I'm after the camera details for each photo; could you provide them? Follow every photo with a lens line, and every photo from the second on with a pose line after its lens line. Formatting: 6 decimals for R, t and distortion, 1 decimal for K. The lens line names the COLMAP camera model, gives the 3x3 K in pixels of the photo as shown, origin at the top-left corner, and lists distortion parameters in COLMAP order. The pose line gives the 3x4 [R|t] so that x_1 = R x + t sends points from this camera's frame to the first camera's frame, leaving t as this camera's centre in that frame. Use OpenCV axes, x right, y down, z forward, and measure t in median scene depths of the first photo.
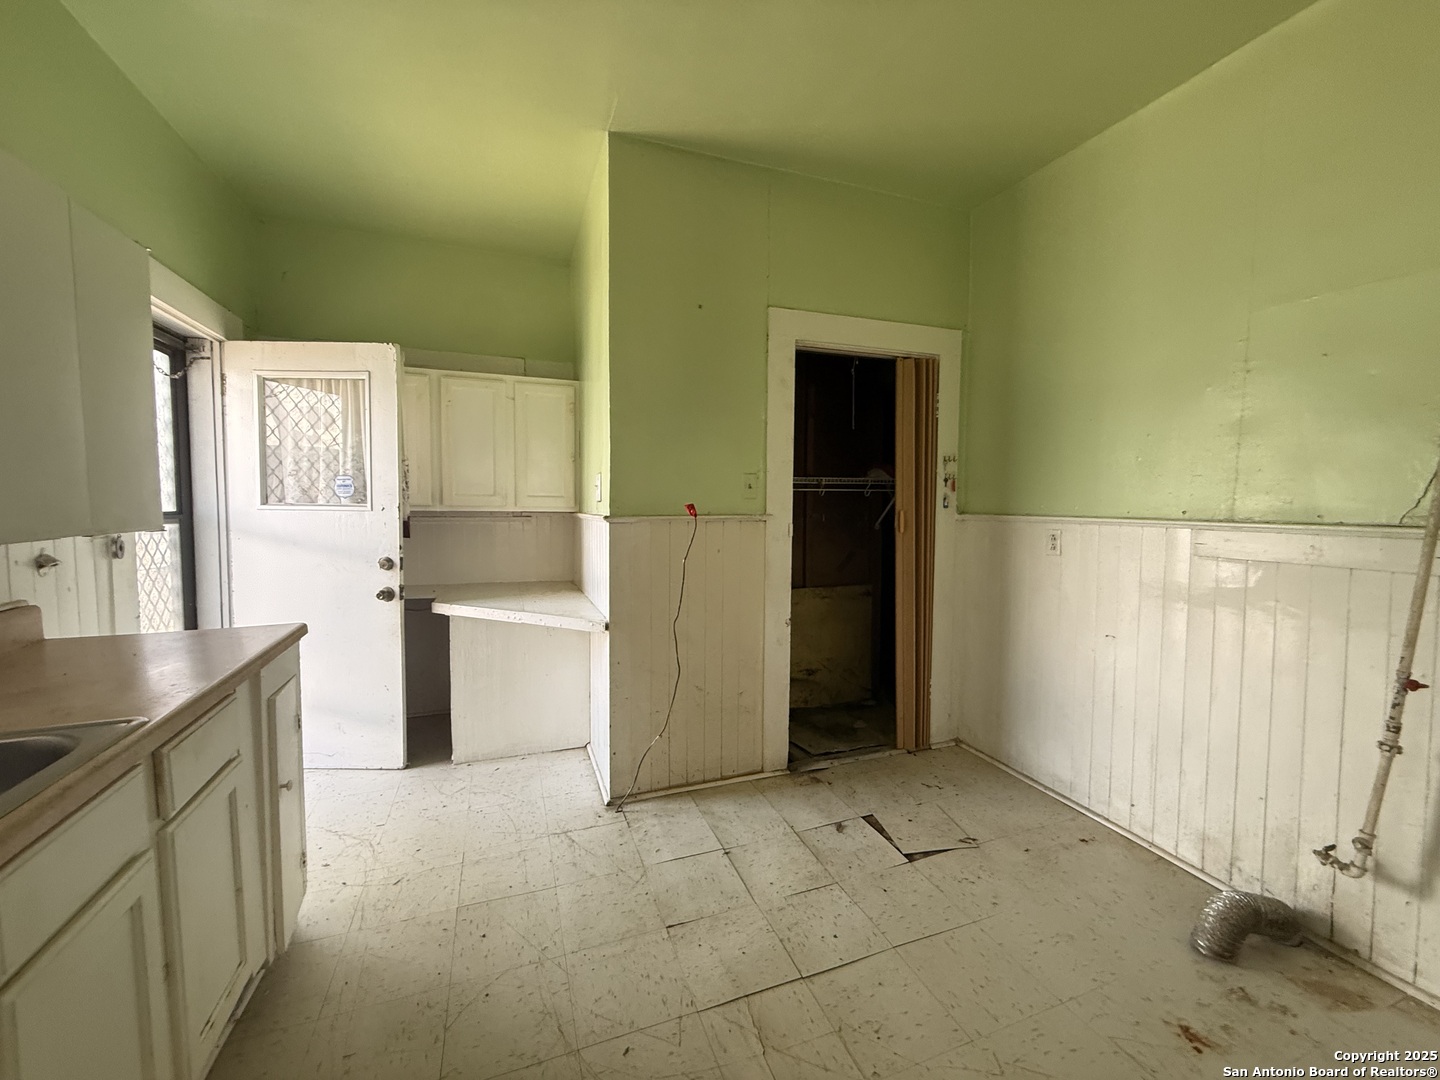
lens RADIAL K [[570.6, 0, 720.0], [0, 570.6, 540.0], [0, 0, 1]] dist [0.000926, 0.000054]
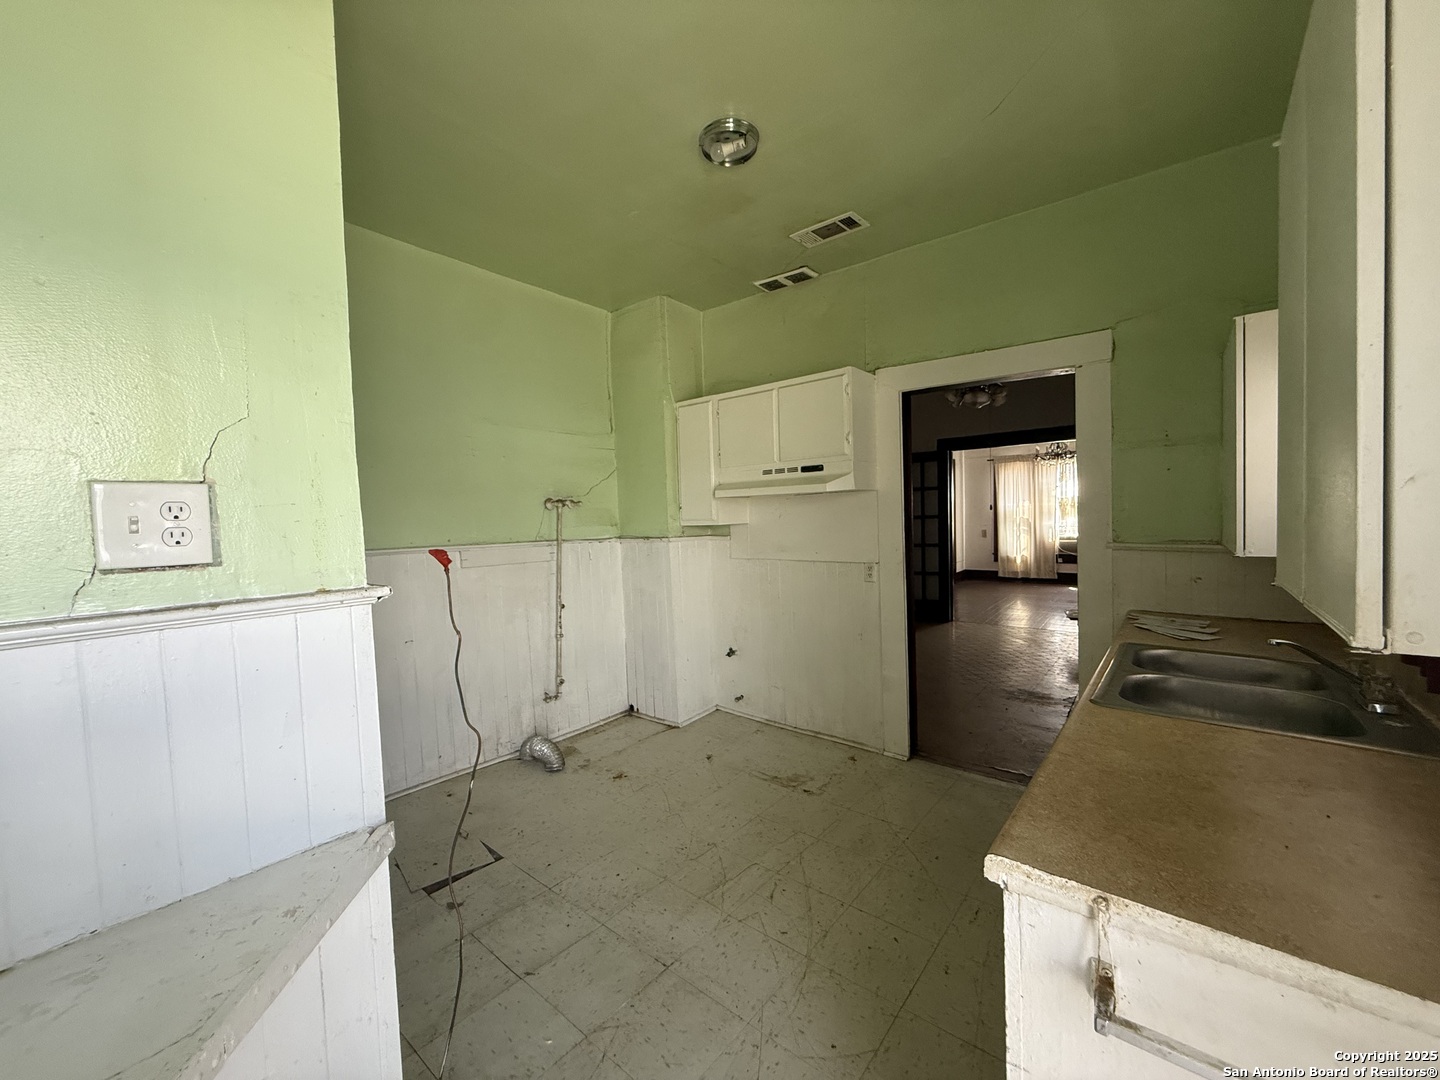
lens RADIAL K [[570.6, 0, 720.0], [0, 570.6, 540.0], [0, 0, 1]] dist [0.000926, 0.000054]
pose [[-0.500834, -0.022212, 0.865259, -1.084890], [0.084562, 0.993633, 0.074454, -0.126523], [-0.861403, 0.110457, -0.495766, 1.487508]]
